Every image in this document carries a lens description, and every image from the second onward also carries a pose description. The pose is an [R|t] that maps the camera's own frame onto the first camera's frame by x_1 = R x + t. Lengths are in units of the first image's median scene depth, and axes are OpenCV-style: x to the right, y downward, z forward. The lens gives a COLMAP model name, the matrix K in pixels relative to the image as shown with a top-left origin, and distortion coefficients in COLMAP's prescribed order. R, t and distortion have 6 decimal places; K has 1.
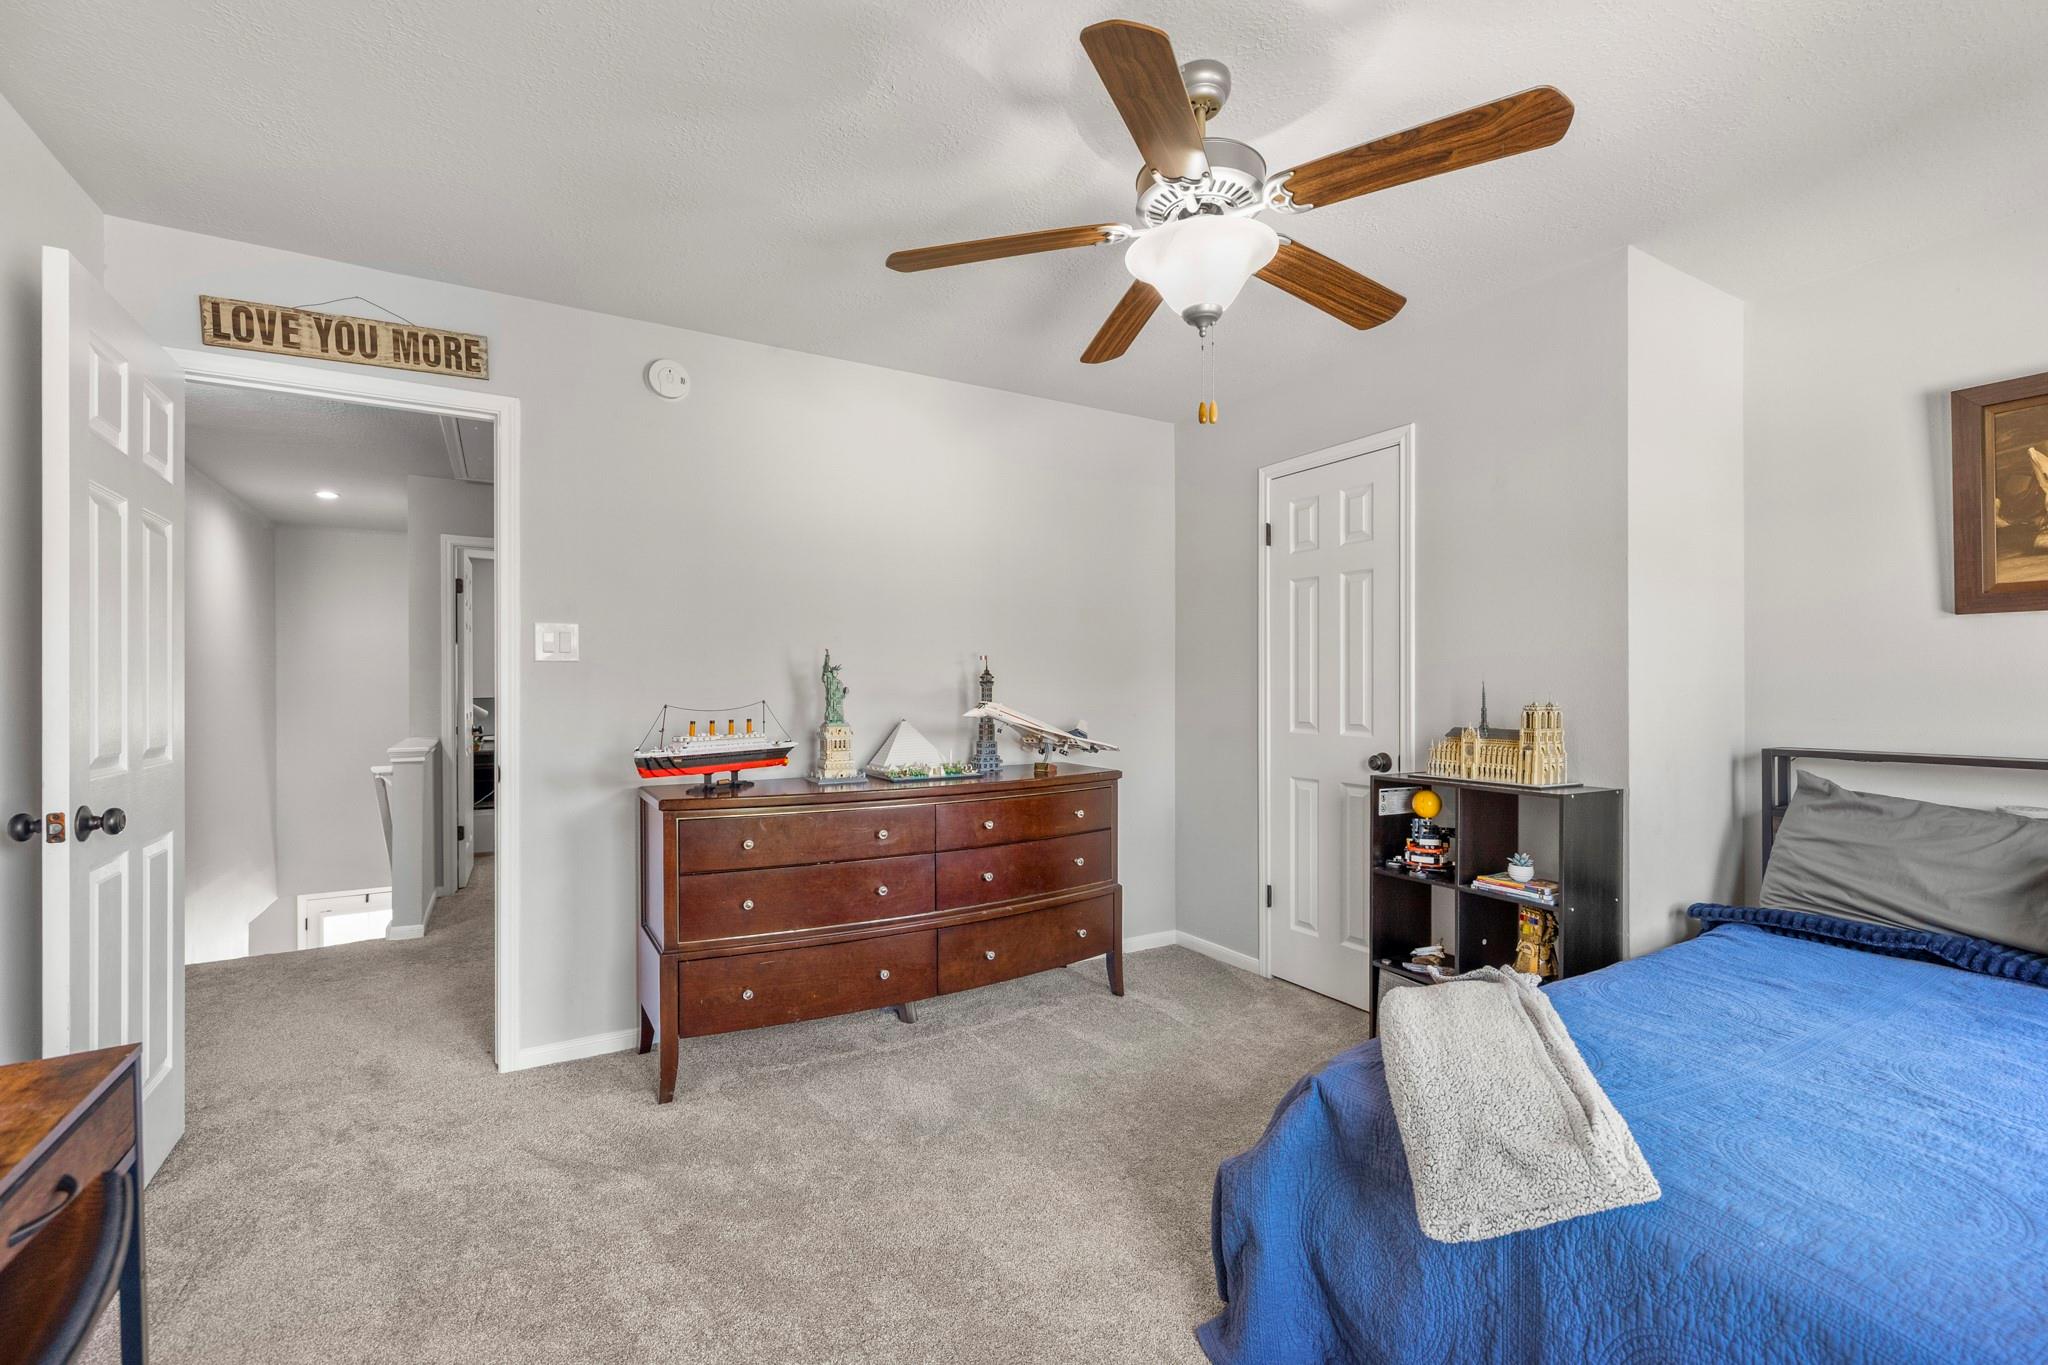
lens RADIAL K [[869.8, 0, 1029.9], [0, 869.8, 680.9], [0, 0, 1]] dist [0.001344, 0.000010]
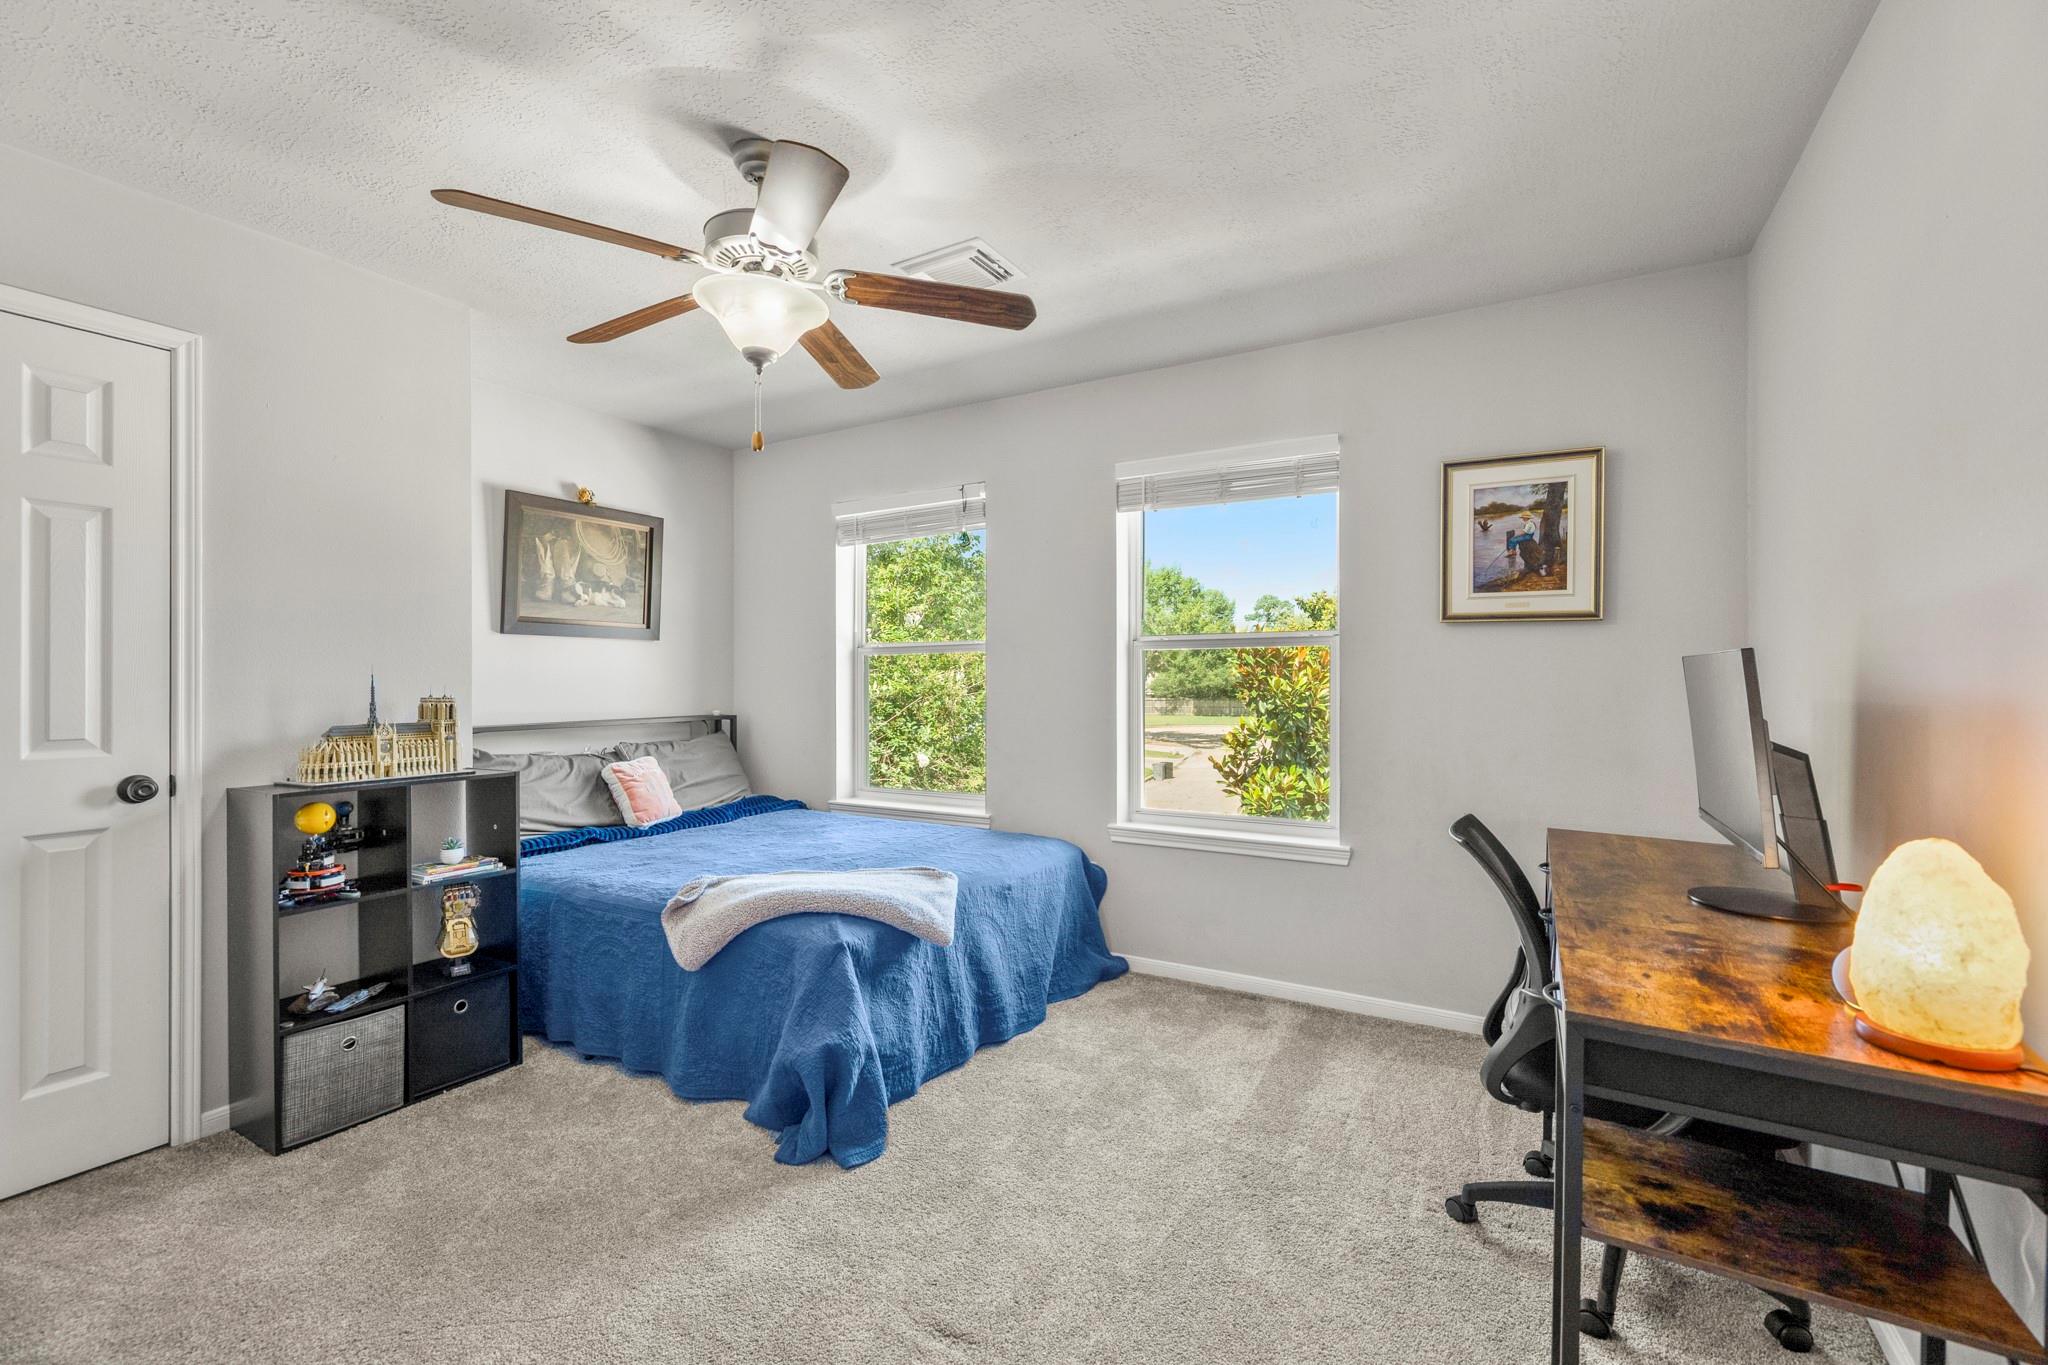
lens RADIAL K [[869.8, 0, 1029.9], [0, 869.8, 680.9], [0, 0, 1]] dist [0.001344, 0.000010]
pose [[-0.480799, 0.001392, 0.876830, -0.662816], [0.001090, 0.999999, -0.000990, 0.009266], [-0.876830, 0.000480, -0.480800, 0.839333]]
